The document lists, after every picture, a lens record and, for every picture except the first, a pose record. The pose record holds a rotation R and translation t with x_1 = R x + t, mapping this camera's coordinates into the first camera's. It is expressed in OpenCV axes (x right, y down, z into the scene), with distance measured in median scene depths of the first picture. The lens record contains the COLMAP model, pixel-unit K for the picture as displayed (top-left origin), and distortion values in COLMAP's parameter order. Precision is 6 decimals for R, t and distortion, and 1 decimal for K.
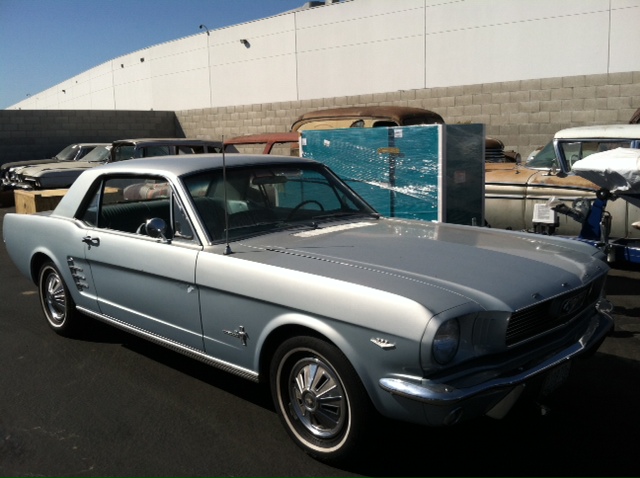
lens RADIAL K [[627.4, 0, 319.9], [0, 627.4, 237.6], [0, 0, 1]] dist [-0.007178, 0.000000]
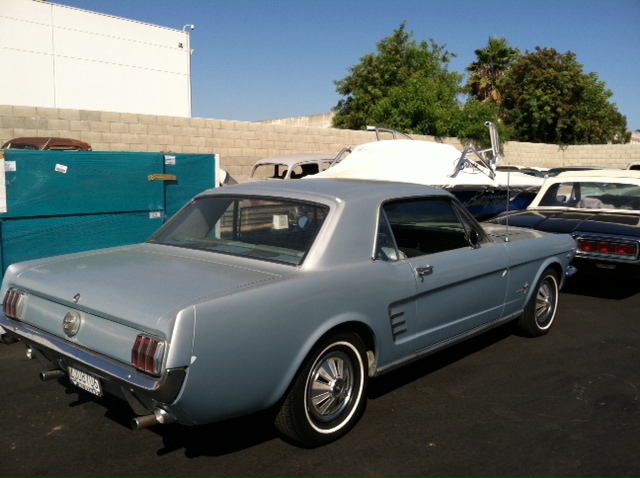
lens RADIAL K [[627.4, 0, 319.9], [0, 627.4, 239.9], [0, 0, 1]] dist [-0.007178, 0.000000]
pose [[-0.069973, -0.093145, 0.993191, -0.886061], [0.149822, 0.983357, 0.102778, -0.109409], [-0.986234, 0.155993, -0.054853, 0.846250]]
